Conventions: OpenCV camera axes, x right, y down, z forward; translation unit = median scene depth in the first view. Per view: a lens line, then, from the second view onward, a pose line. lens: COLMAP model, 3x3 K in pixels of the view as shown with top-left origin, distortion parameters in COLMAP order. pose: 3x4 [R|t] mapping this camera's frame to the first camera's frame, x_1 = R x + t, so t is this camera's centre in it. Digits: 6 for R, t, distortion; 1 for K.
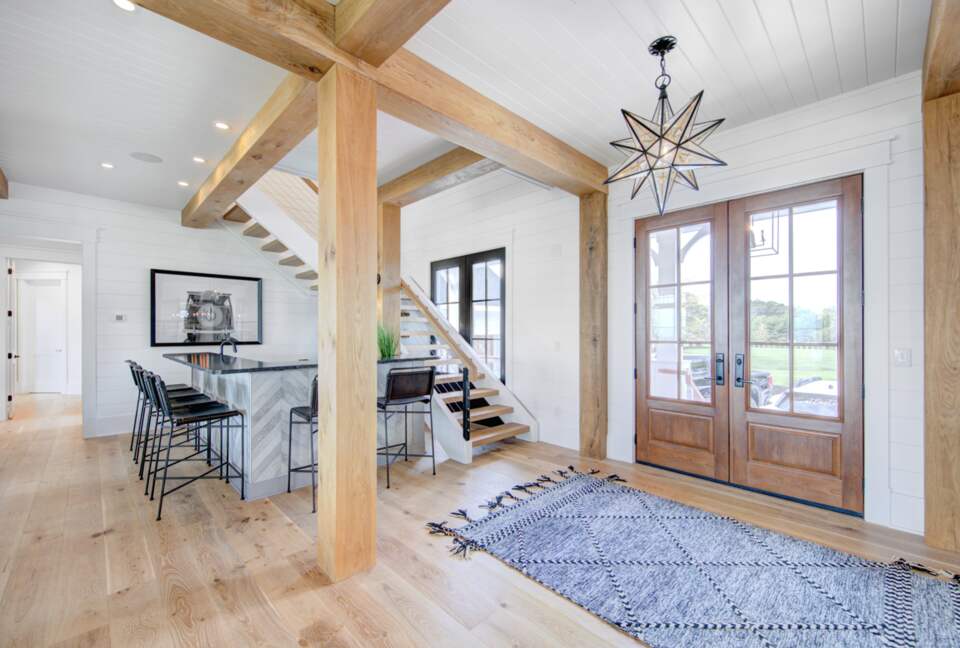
lens RADIAL K [[394.3, 0, 470.5], [0, 394.3, 329.2], [0, 0, 1]] dist [-0.002112, -0.000059]
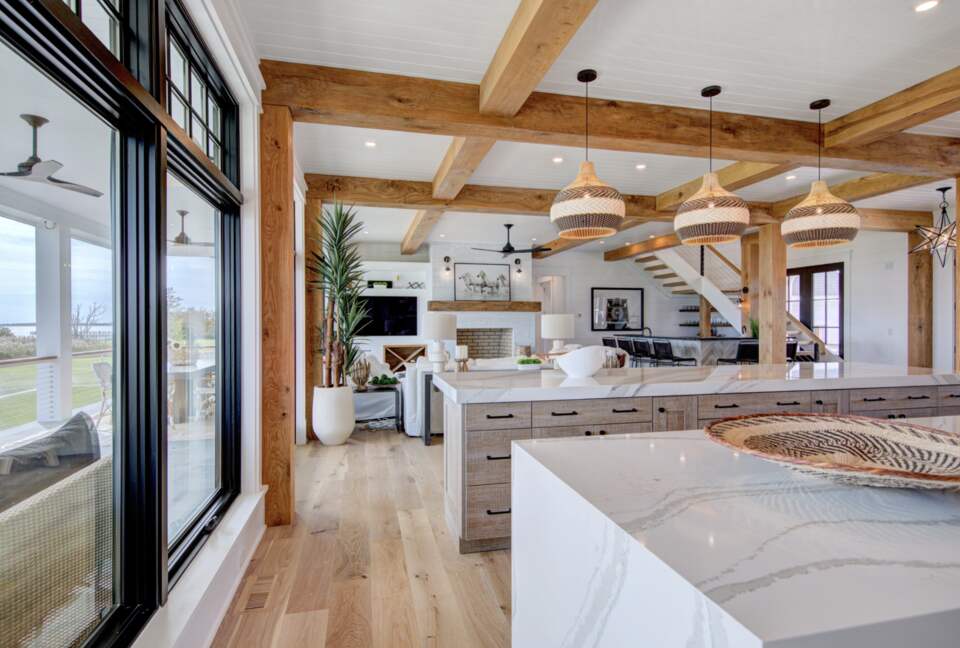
lens RADIAL K [[481.7, 0, 476.5], [0, 481.7, 323.7], [0, 0, 1]] dist [0.013463, -0.000064]
pose [[0.862263, -0.001197, -0.506460, -0.168986], [0.004364, 0.999978, 0.005068, -0.002544], [0.506443, -0.006580, 0.862249, -1.202476]]
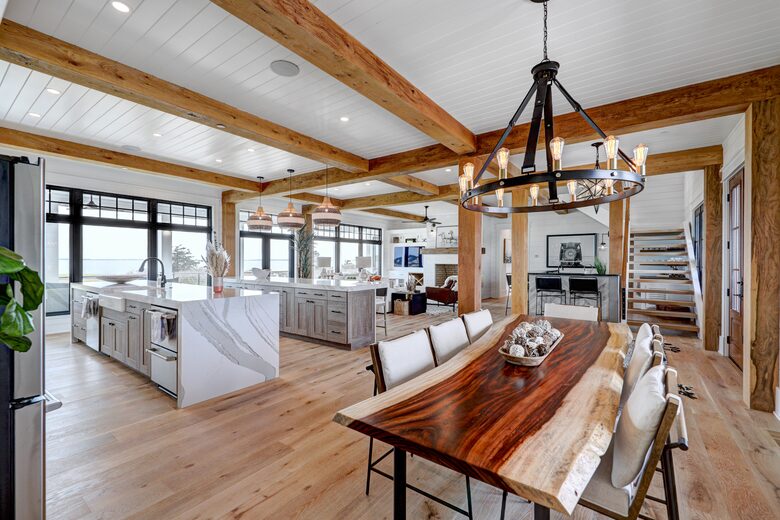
lens RADIAL K [[332.9, 0, 396.1], [0, 332.9, 262.3], [0, 0, 1]] dist [0.018421, -0.000023]
pose [[0.192742, 0.001413, -0.981248, 1.063341], [-0.002382, 0.999997, 0.000972, 0.012922], [0.981247, 0.002150, 0.192745, -0.304814]]
